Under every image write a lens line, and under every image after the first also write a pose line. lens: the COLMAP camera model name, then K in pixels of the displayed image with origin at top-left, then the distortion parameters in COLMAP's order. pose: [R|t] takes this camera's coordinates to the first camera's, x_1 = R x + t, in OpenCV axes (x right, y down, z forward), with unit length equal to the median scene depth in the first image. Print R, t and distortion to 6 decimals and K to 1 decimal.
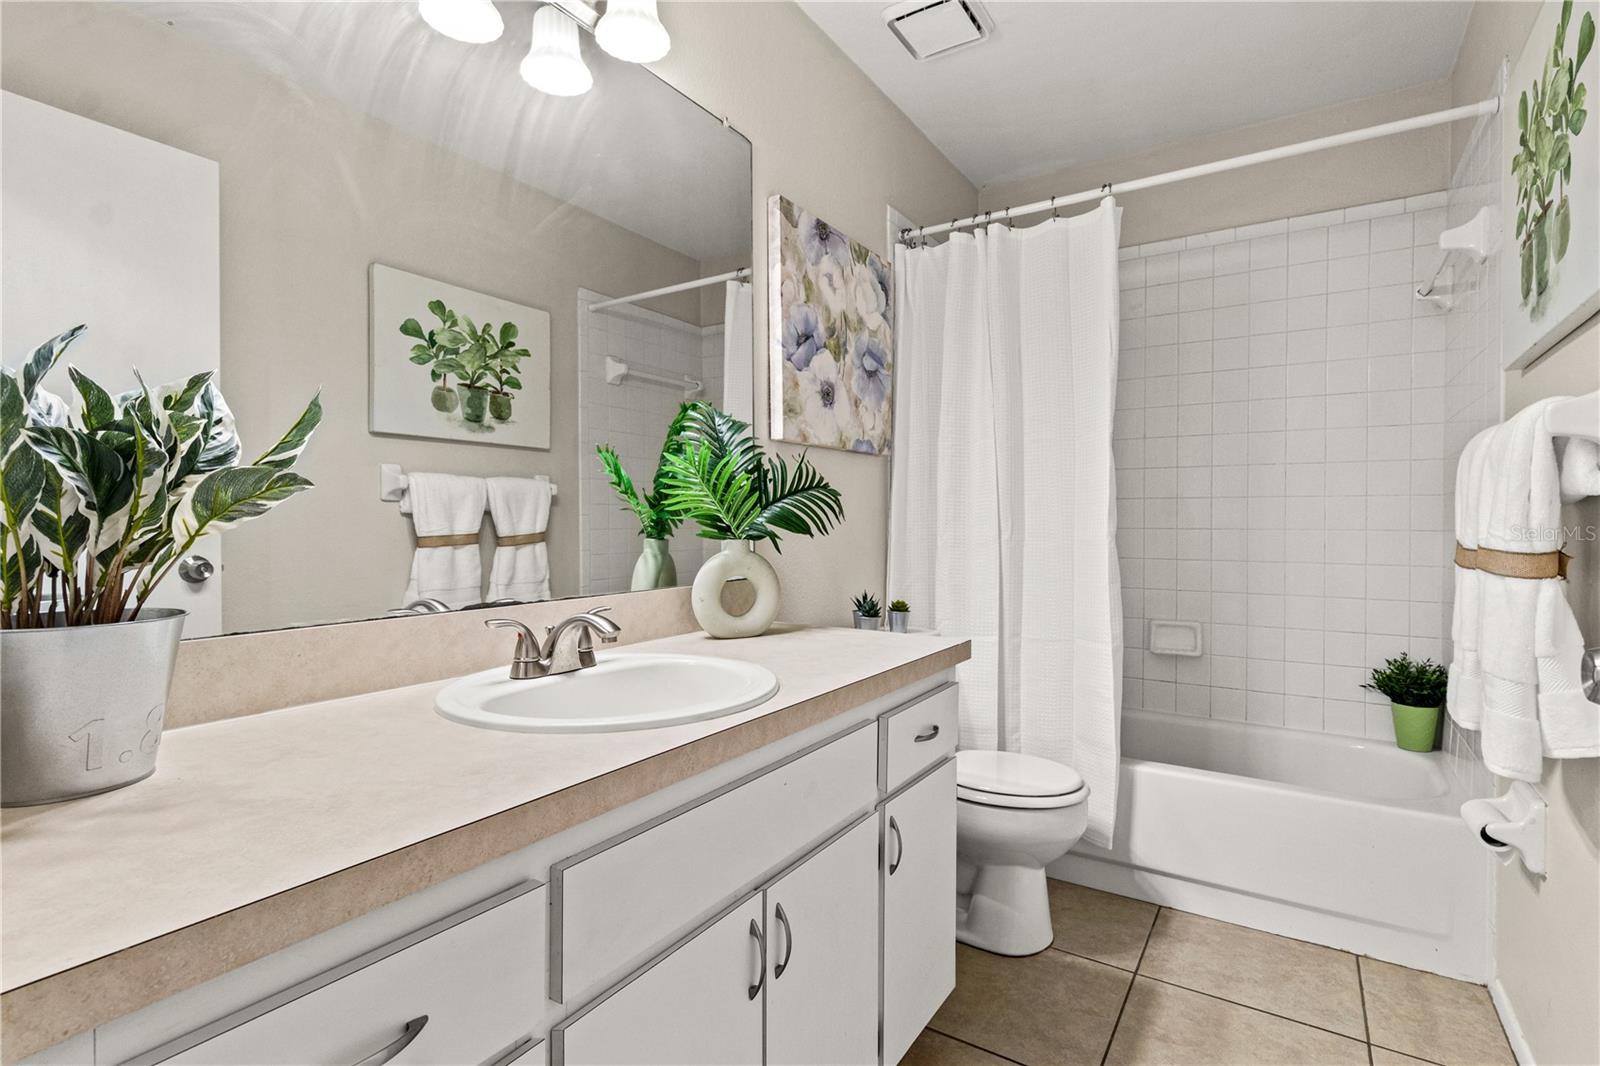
lens RADIAL K [[767.7, 0, 816.3], [0, 767.7, 533.1], [0, 0, 1]] dist [0.000389, 0.000367]
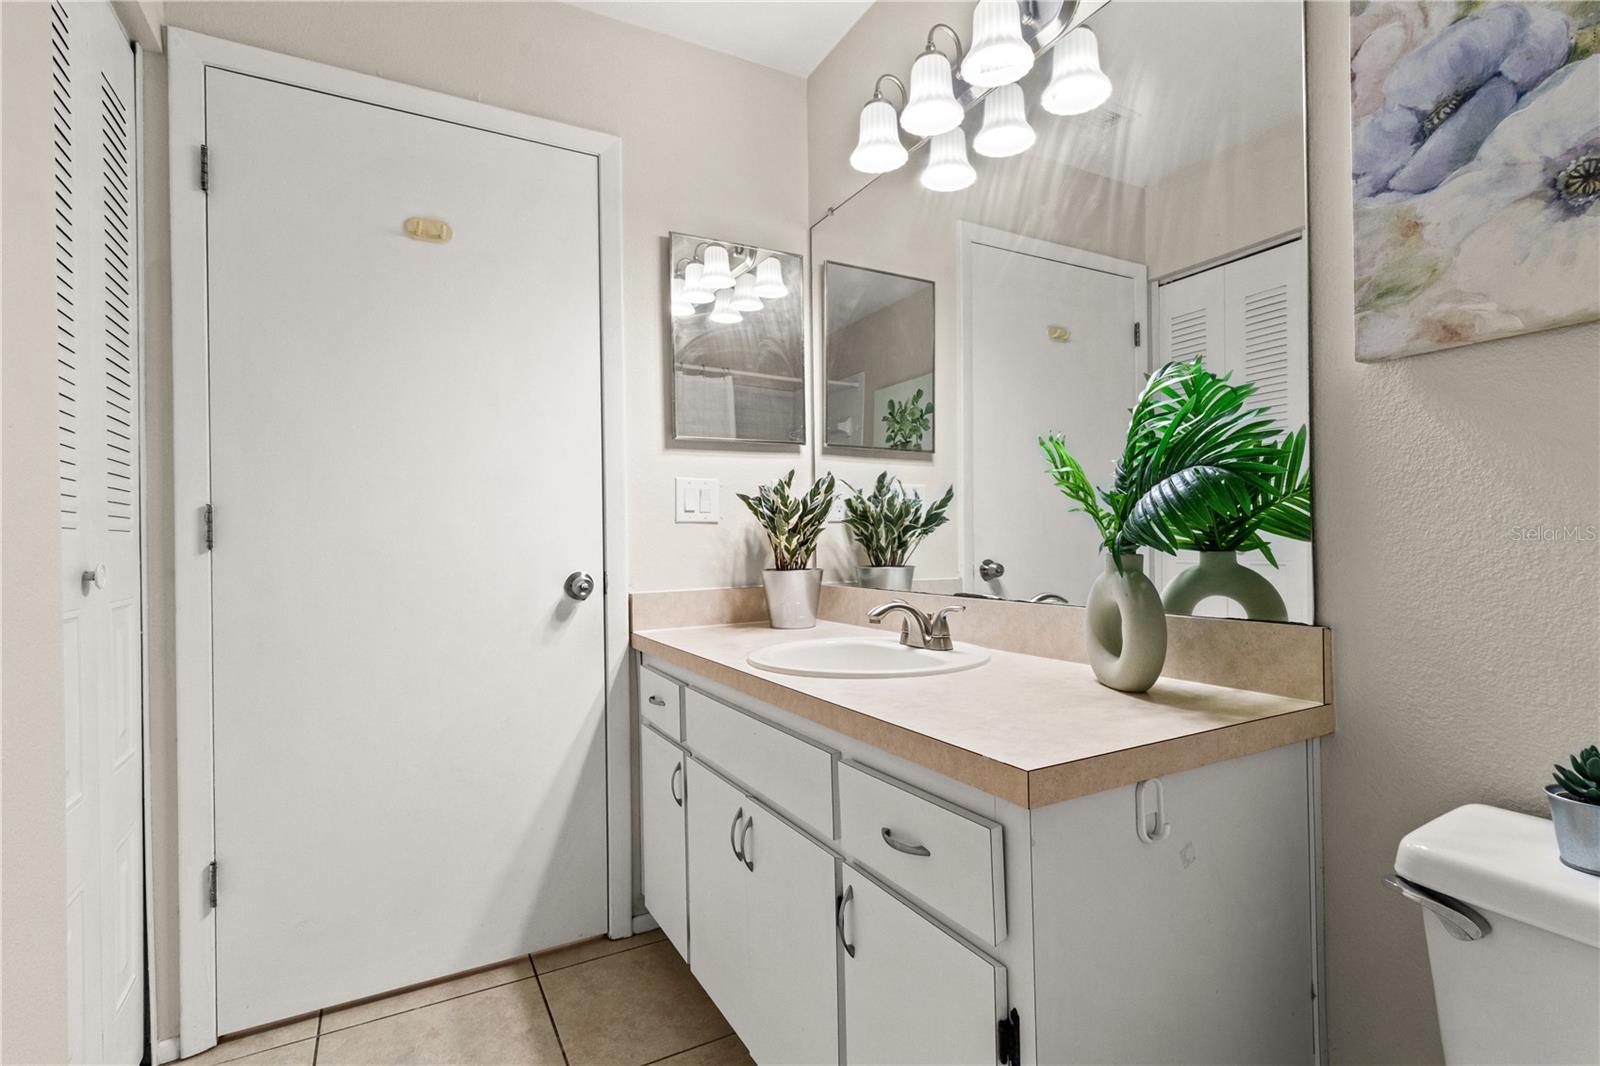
lens RADIAL K [[767.7, 0, 816.3], [0, 767.7, 533.1], [0, 0, 1]] dist [0.000389, 0.000367]
pose [[-0.483678, 0.002184, -0.875243, 0.567056], [0.002636, 0.999996, 0.001038, -0.009465], [0.875242, -0.001805, -0.483682, 0.922479]]
